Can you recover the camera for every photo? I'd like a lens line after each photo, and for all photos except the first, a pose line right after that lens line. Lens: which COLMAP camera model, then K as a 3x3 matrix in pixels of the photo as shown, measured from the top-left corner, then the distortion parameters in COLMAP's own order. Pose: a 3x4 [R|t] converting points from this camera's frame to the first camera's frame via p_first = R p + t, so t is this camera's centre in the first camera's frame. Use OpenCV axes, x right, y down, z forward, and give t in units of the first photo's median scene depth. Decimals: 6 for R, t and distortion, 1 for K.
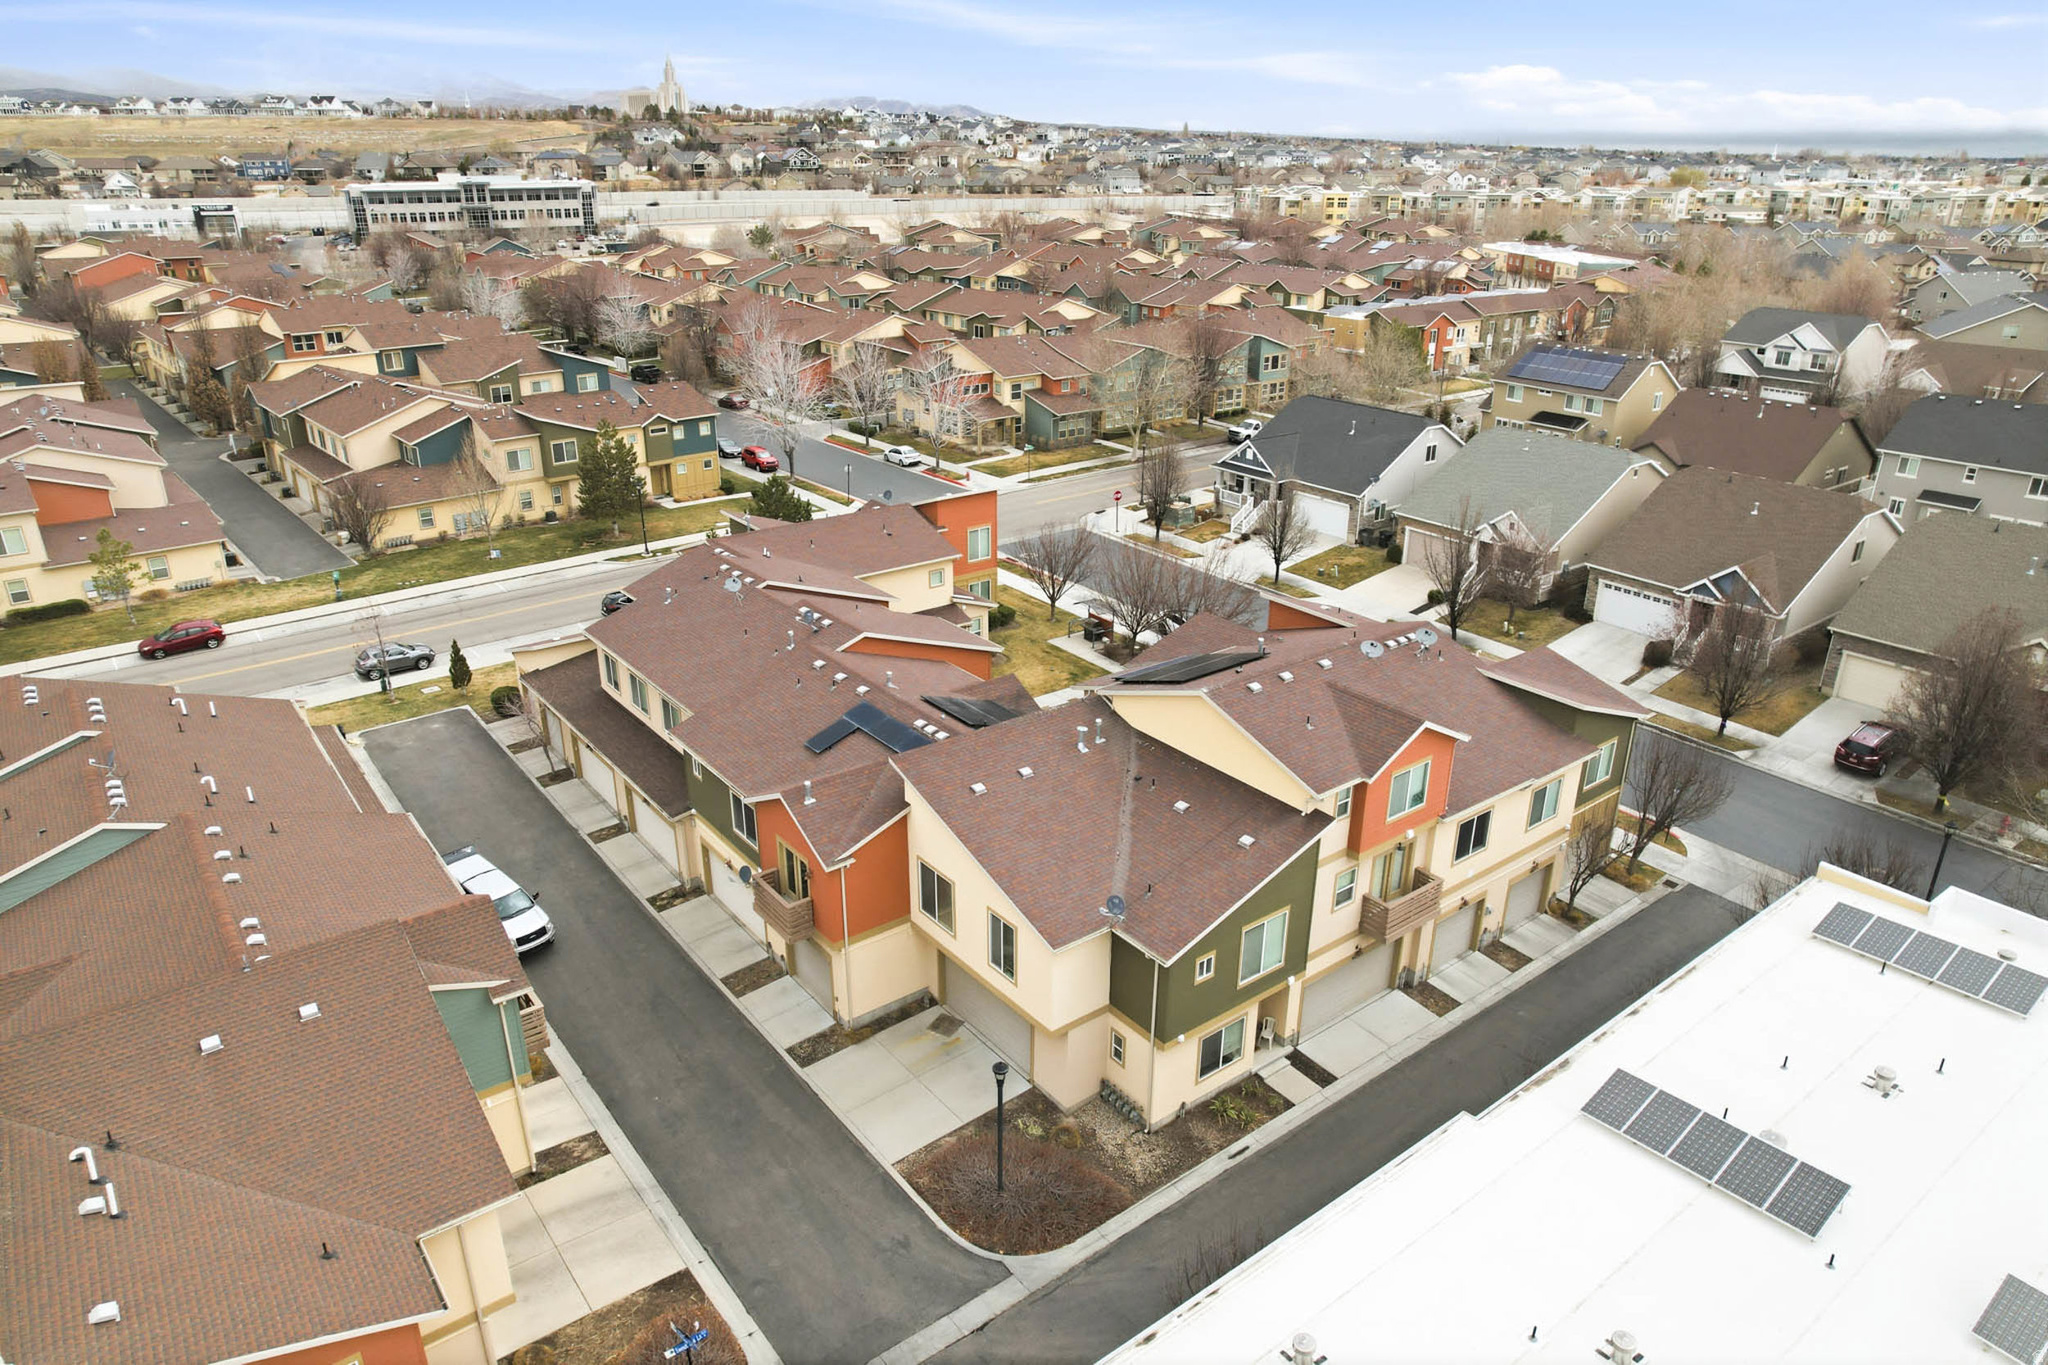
lens RADIAL K [[1315.9, 0, 1024.0], [0, 1315.9, 682.5], [0, 0, 1]] dist [-0.105868, 0.099859]
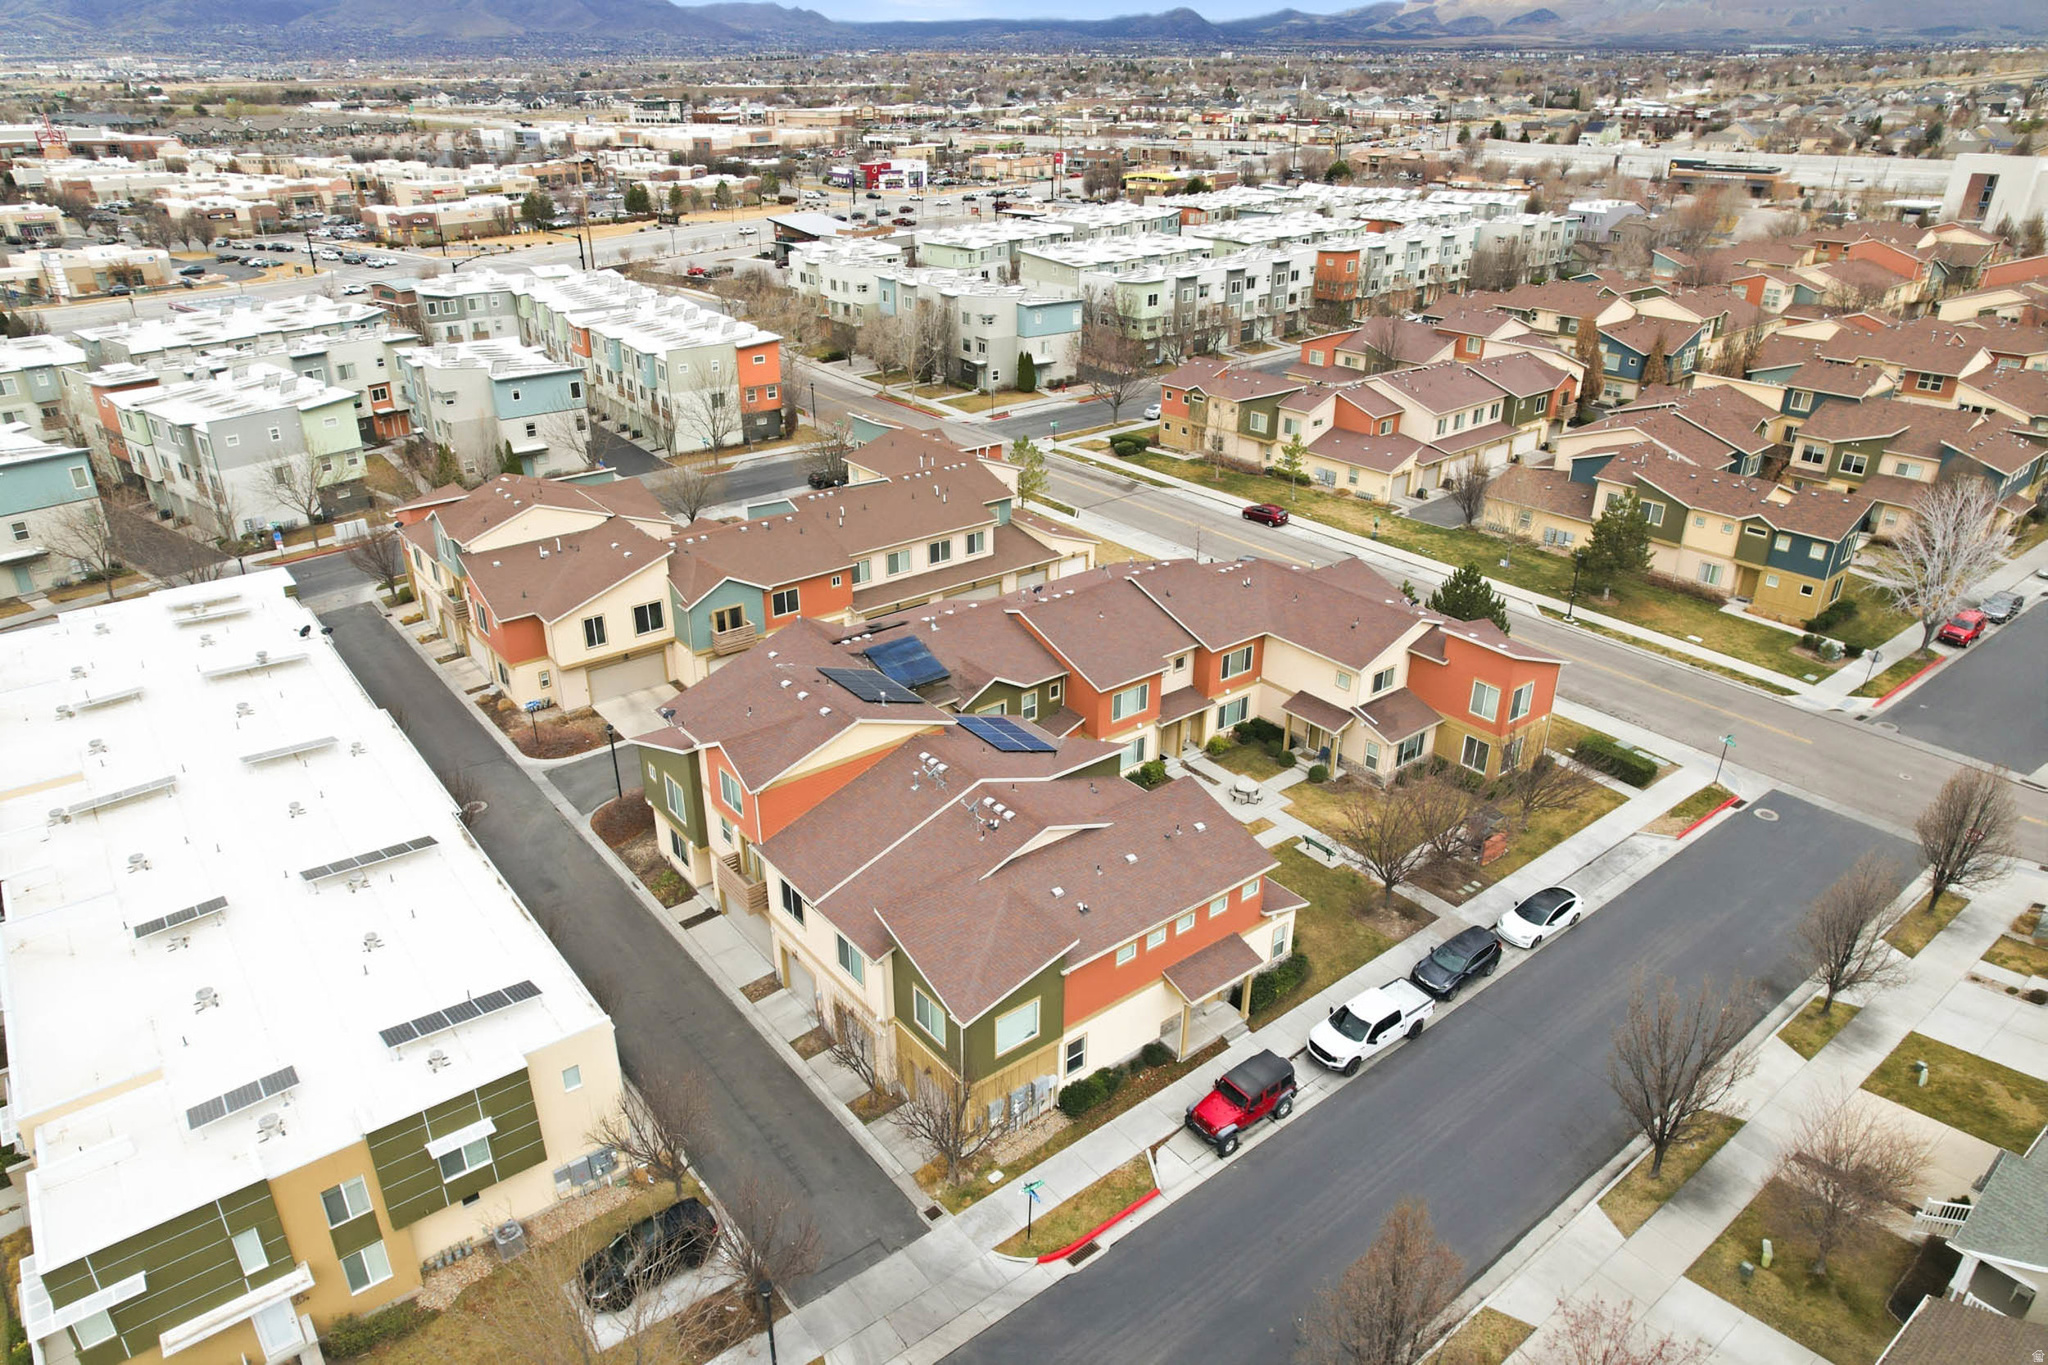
lens RADIAL K [[1315.7, 0, 1024.0], [0, 1315.7, 682.5], [0, 0, 1]] dist [-0.086268, 0.072841]
pose [[0.011252, 0.424781, -0.905226, 0.172979], [-0.386480, 0.836779, 0.387858, -0.076262], [0.922229, 0.345488, 0.173585, 0.118658]]
